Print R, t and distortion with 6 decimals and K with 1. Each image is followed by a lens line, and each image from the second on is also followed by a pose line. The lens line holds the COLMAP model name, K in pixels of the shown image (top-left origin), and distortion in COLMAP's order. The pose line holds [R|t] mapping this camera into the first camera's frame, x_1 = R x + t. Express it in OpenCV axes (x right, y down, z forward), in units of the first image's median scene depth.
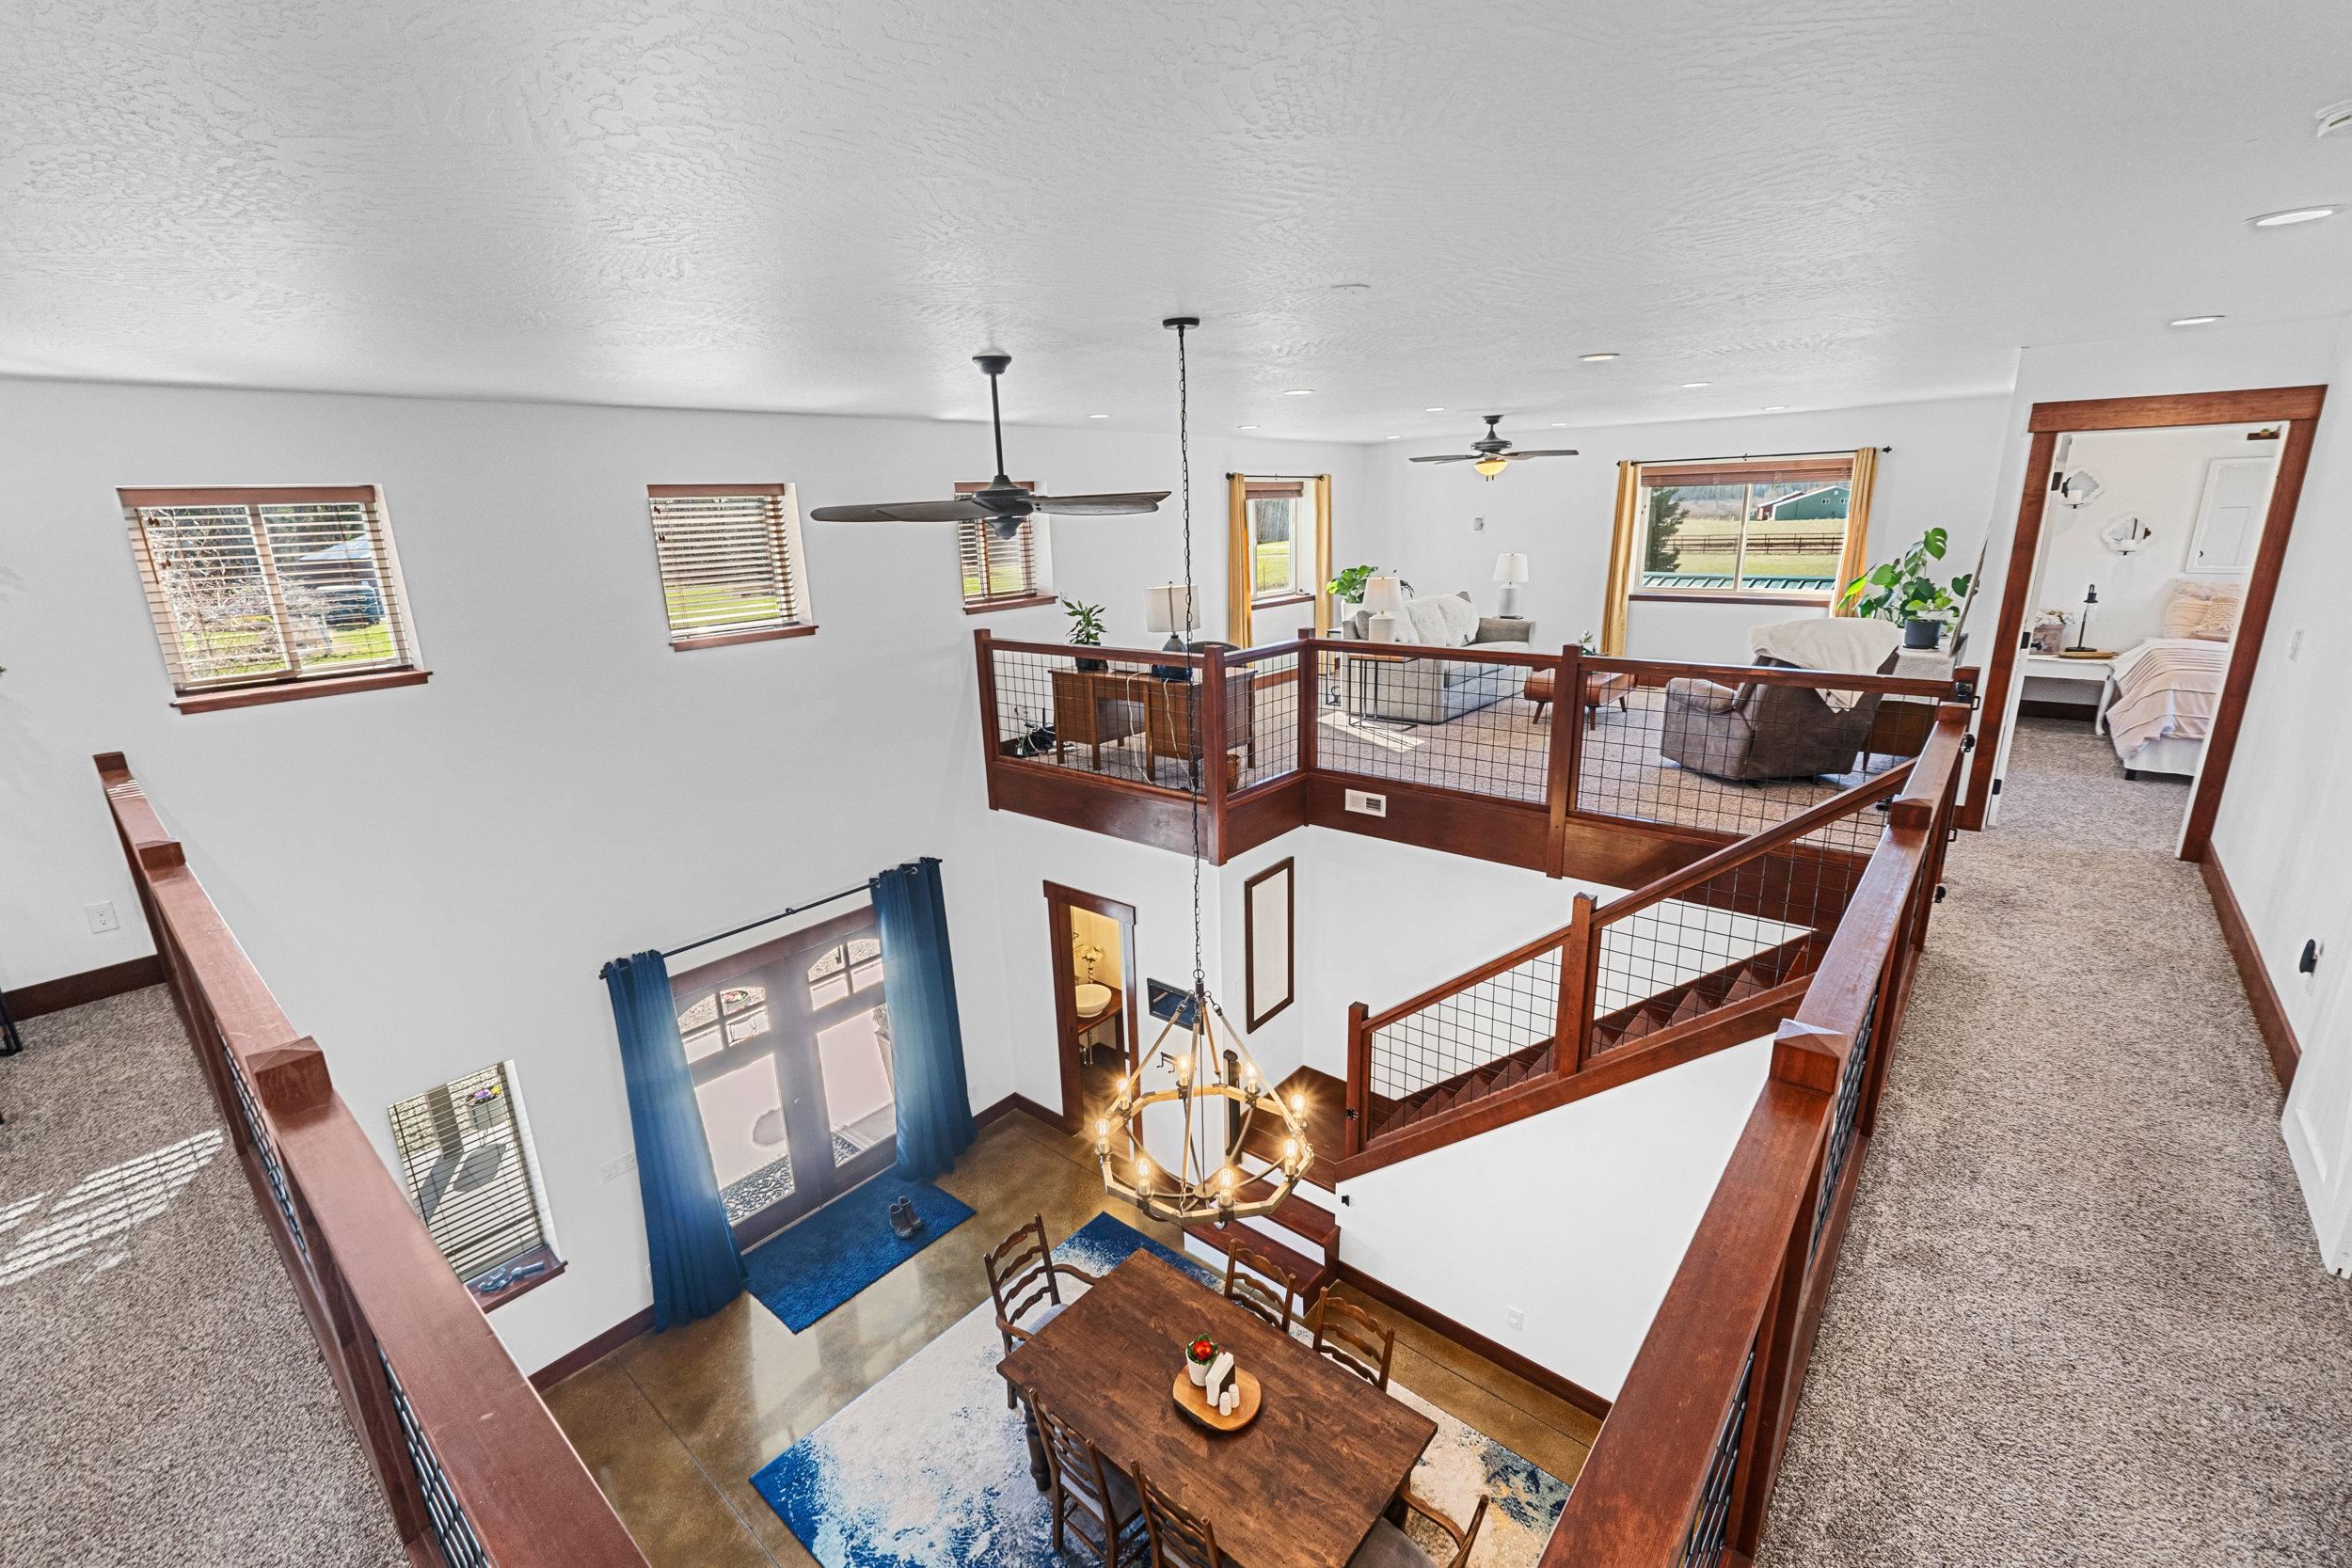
lens RADIAL K [[956.3, 0, 1176.0], [0, 956.3, 784.0], [0, 0, 1]] dist [0.000099, 0.000026]
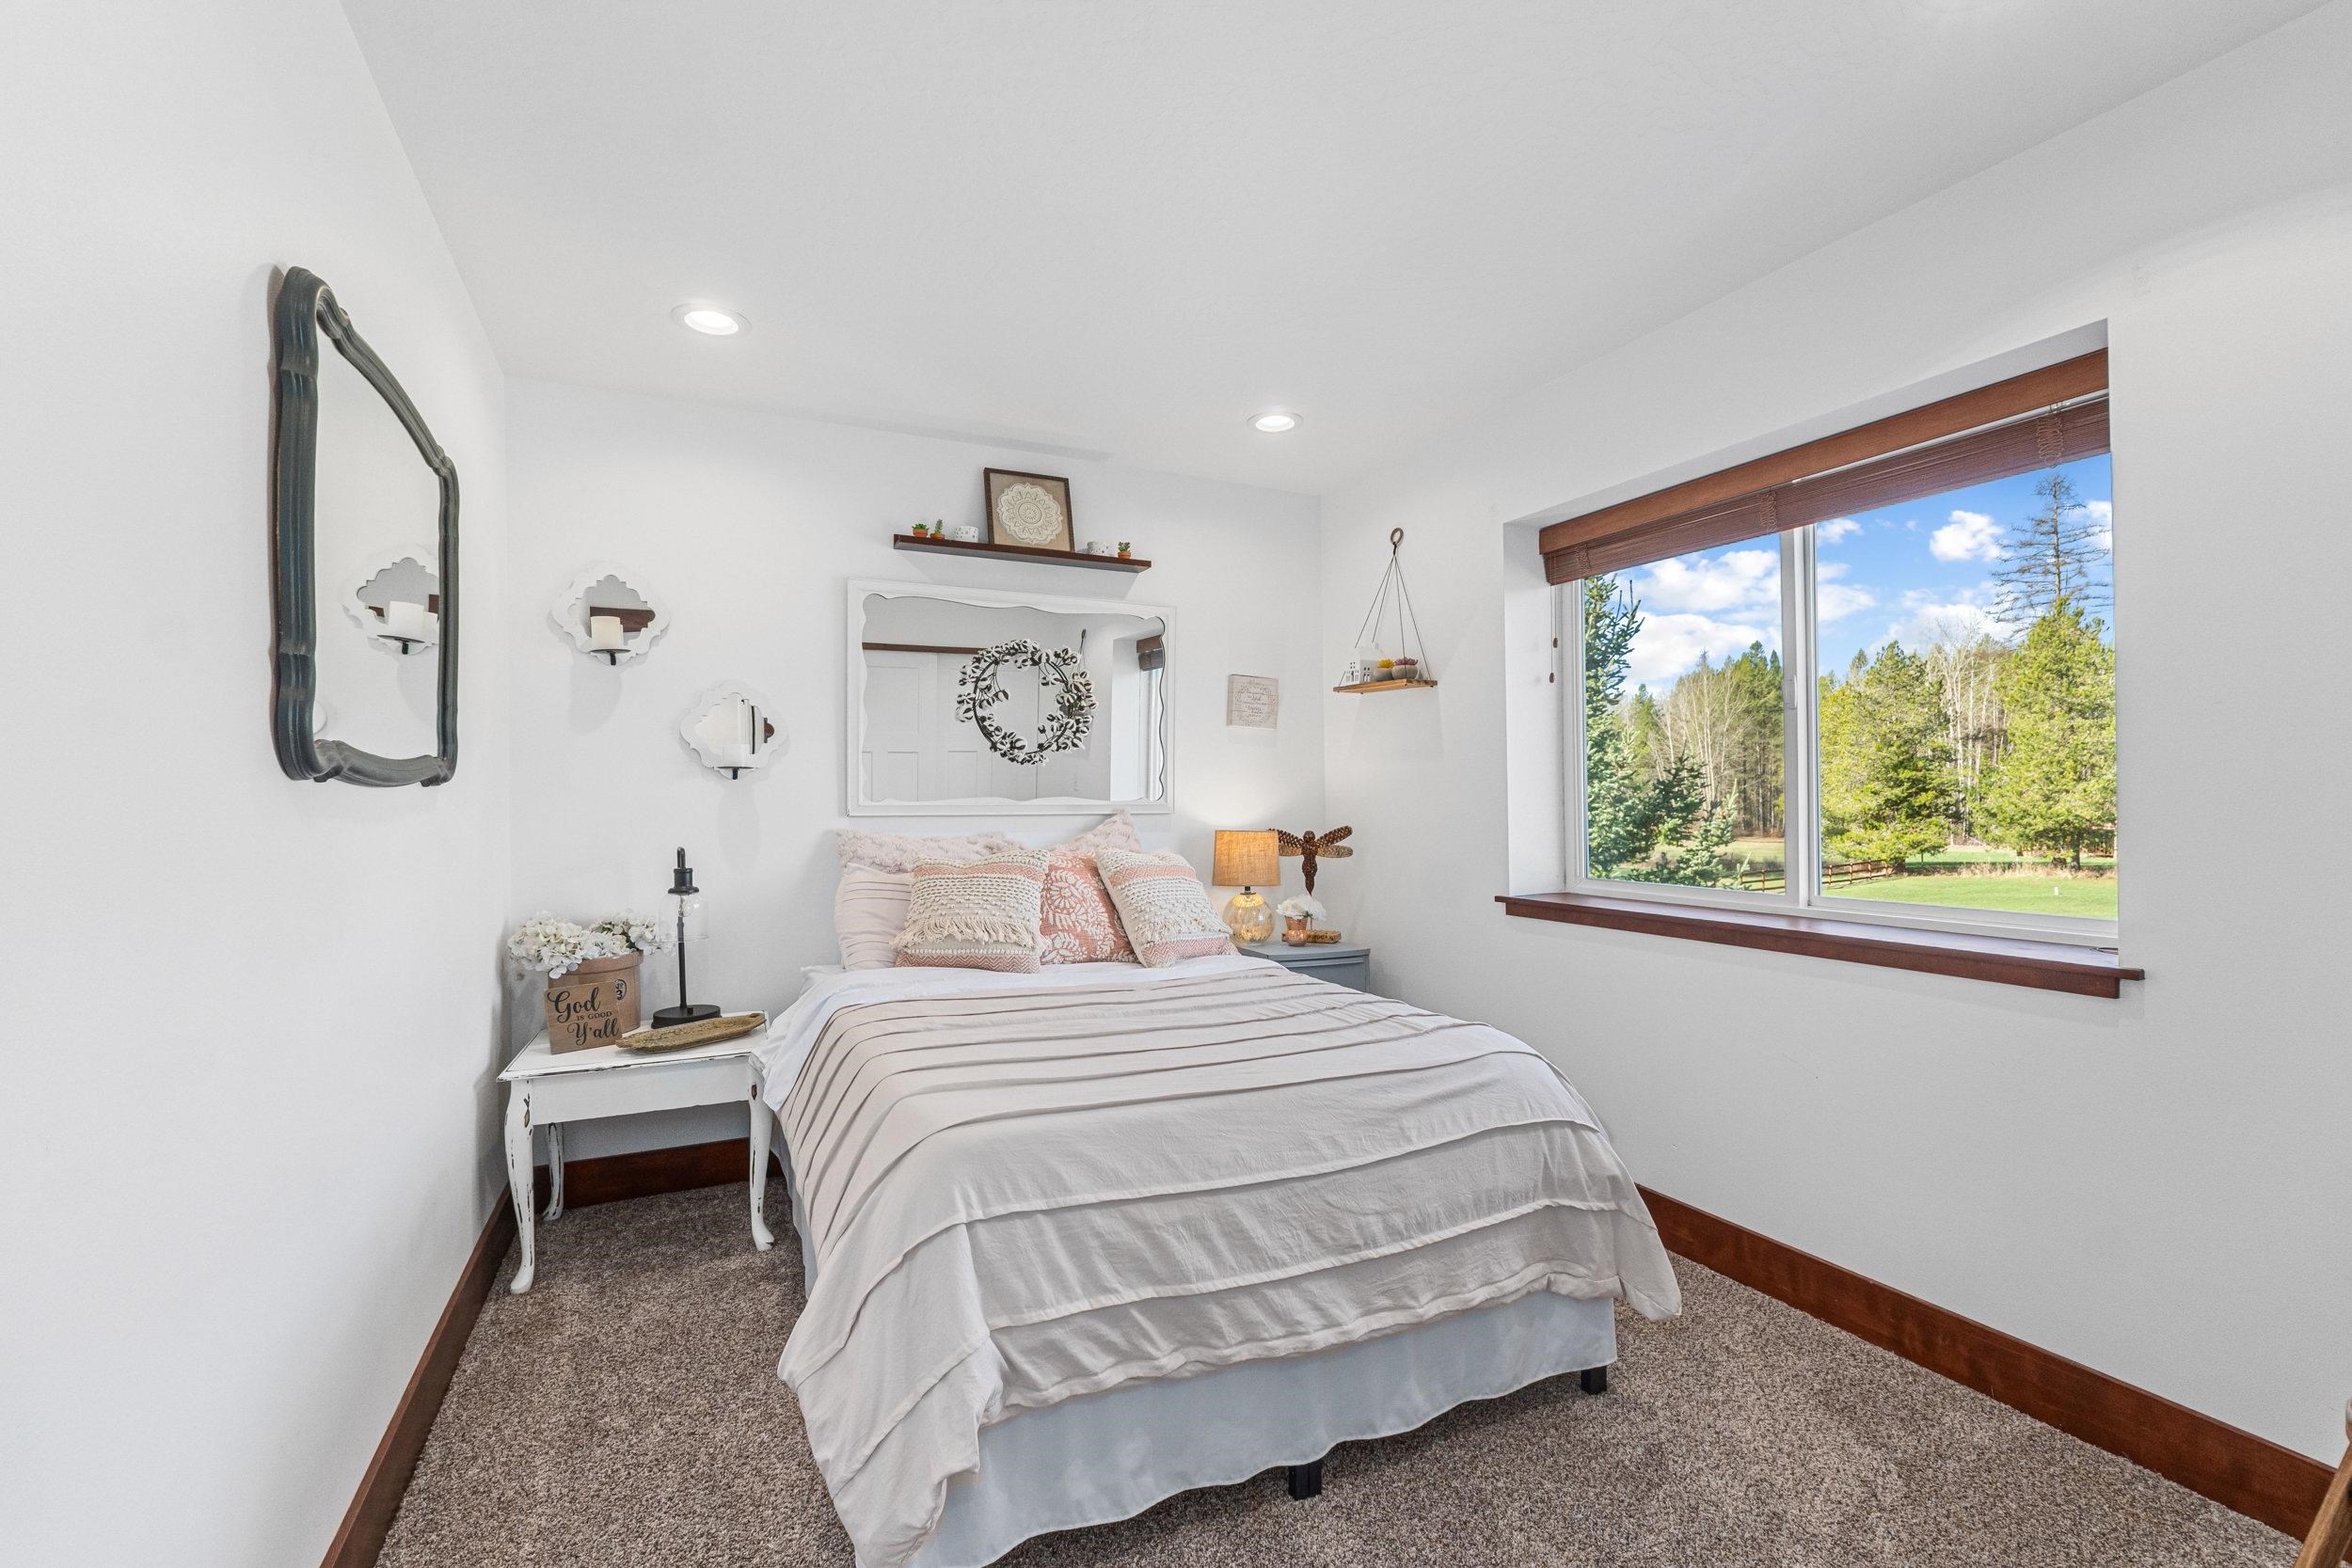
lens RADIAL K [[1012.5, 0, 1176.0], [0, 1012.5, 784.0], [0, 0, 1]] dist [-0.000977, -0.000076]
pose [[0.419200, 0.028799, 0.907437, 0.588135], [0.230691, 0.963314, -0.137143, -0.114869], [-0.878096, 0.266828, 0.397178, 0.574978]]
